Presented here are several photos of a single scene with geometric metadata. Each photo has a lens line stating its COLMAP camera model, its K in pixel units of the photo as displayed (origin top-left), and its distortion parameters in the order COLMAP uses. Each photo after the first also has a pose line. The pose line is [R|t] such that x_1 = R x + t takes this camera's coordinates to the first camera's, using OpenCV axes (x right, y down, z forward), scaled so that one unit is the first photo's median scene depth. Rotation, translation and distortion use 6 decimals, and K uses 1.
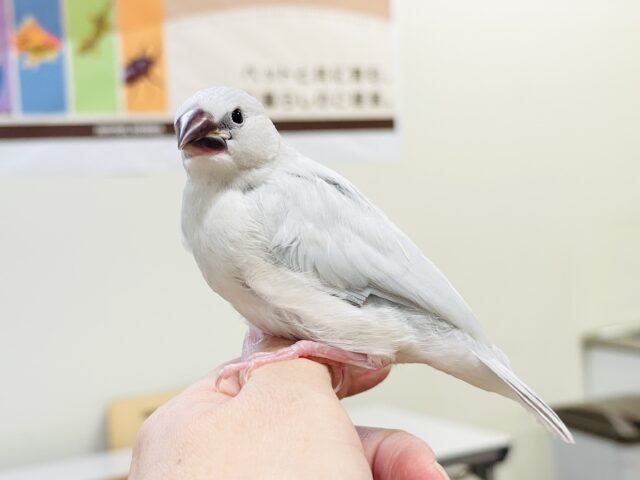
lens RADIAL K [[973.0, 0, 320.0], [0, 973.0, 240.0], [0, 0, 1]] dist [-1.945600, -0.001327]
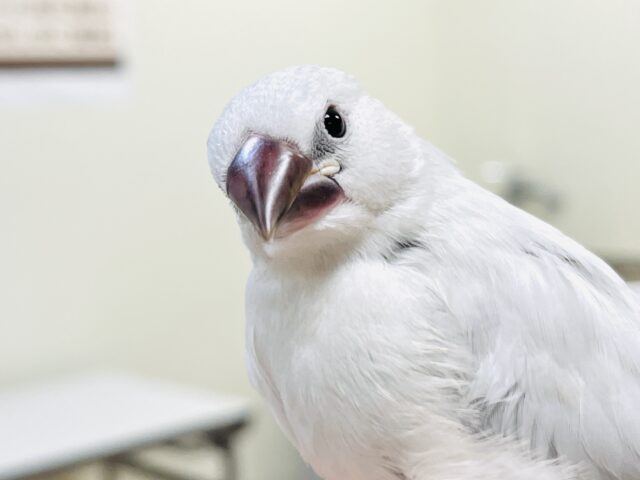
lens RADIAL K [[953.5, 0, 320.0], [0, 953.5, 240.0], [0, 0, 1]] dist [-0.017722, -0.116288]
pose [[0.981657, 0.054446, -0.182714, -0.037935], [-0.062414, 0.997321, -0.038142, -0.049701], [0.180148, 0.048846, 0.982426, 0.496784]]
